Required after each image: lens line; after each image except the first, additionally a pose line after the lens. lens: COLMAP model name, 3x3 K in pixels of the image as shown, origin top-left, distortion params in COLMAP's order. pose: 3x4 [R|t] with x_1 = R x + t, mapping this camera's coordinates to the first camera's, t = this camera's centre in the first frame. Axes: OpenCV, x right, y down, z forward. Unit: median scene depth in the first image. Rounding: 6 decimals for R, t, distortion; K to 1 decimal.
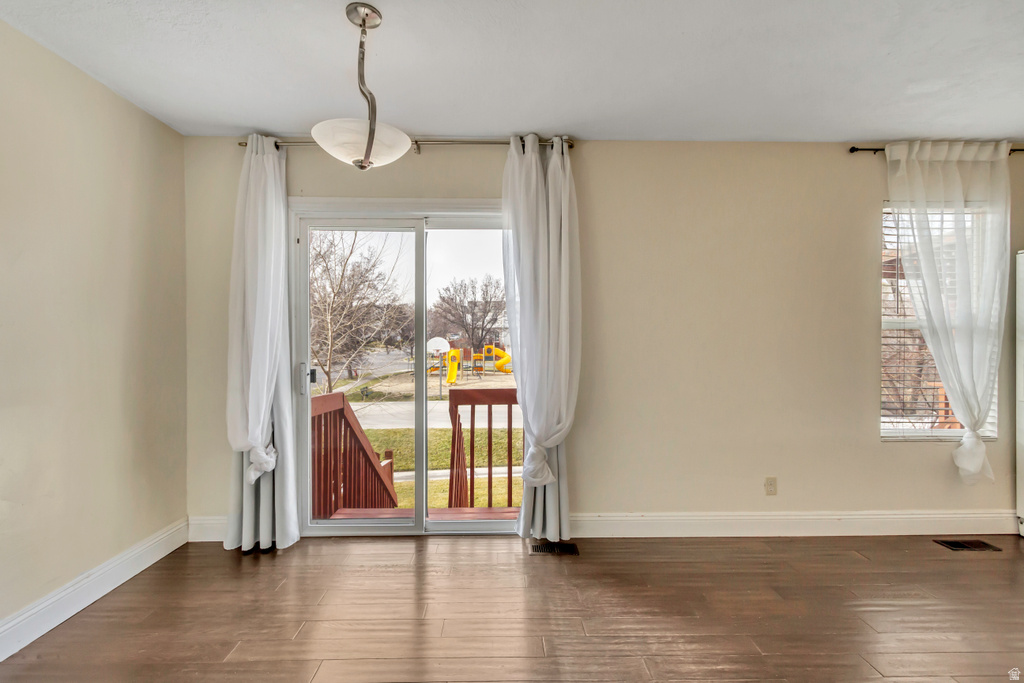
lens RADIAL K [[464.5, 0, 508.5], [0, 464.5, 340.6], [0, 0, 1]] dist [0.012157, -0.003372]
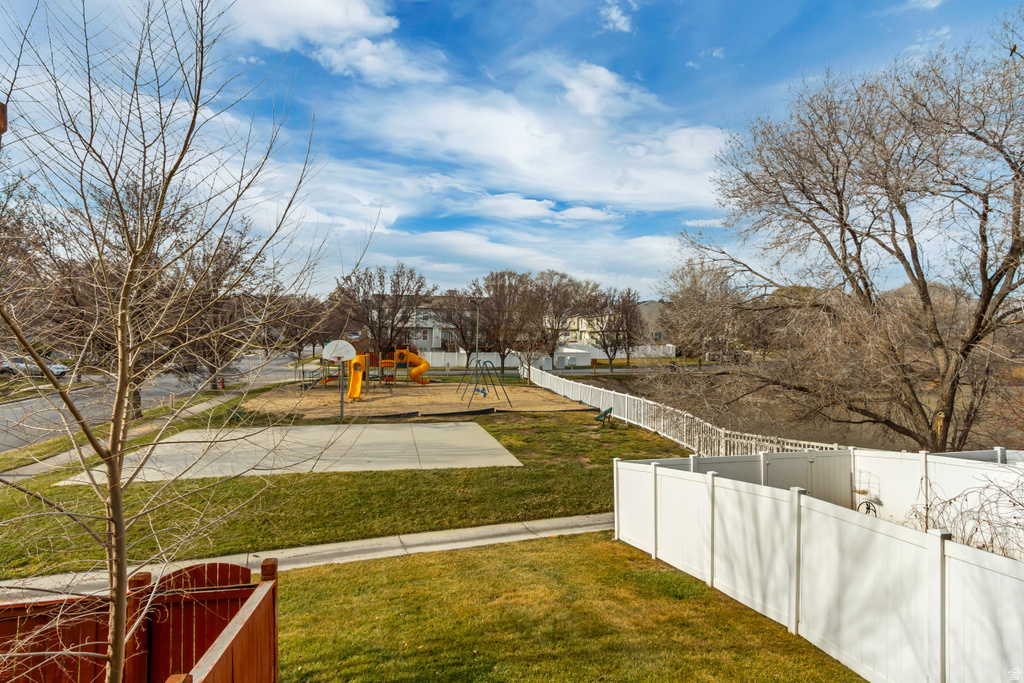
lens RADIAL K [[515.6, 0, 500.0], [0, 515.6, 347.5], [0, 0, 1]] dist [0.004475, 0.000533]
pose [[0.985978, 0.010747, 0.166529, -0.023133], [-0.012746, 0.999859, 0.010939, -0.005095], [-0.166388, -0.012908, 0.985976, 0.090328]]
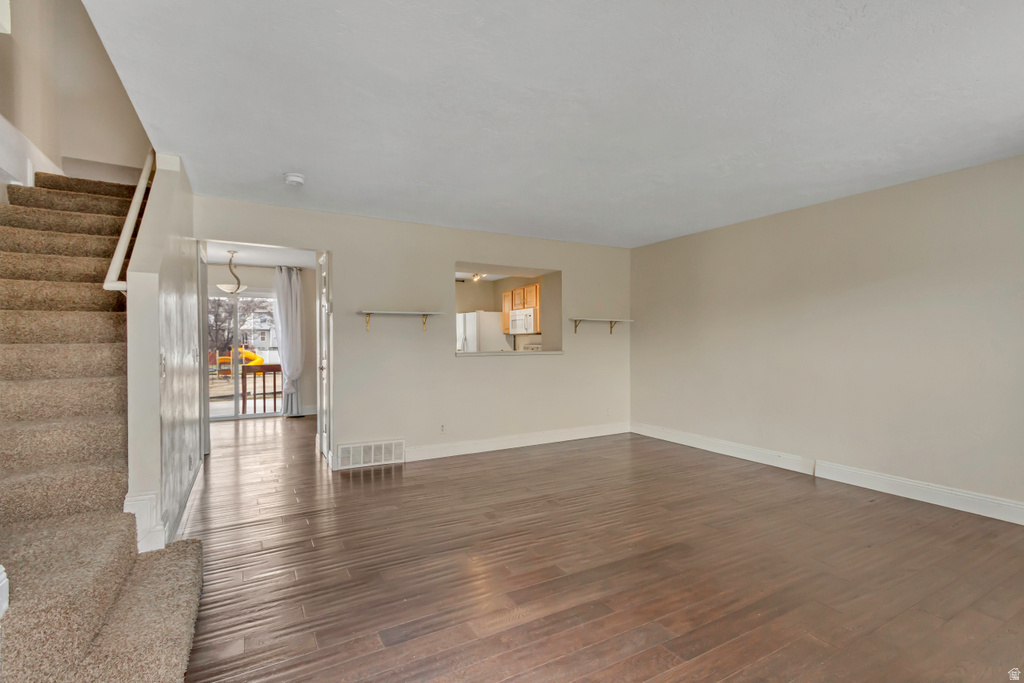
lens RADIAL K [[464.5, 0, 503.0], [0, 464.5, 348.5], [0, 0, 1]] dist [0.012157, -0.003372]
pose [[0.884355, -0.012496, 0.466649, -0.006143], [0.006234, 0.999869, 0.014959, 0.000507], [-0.466774, -0.010320, 0.884316, -0.126054]]
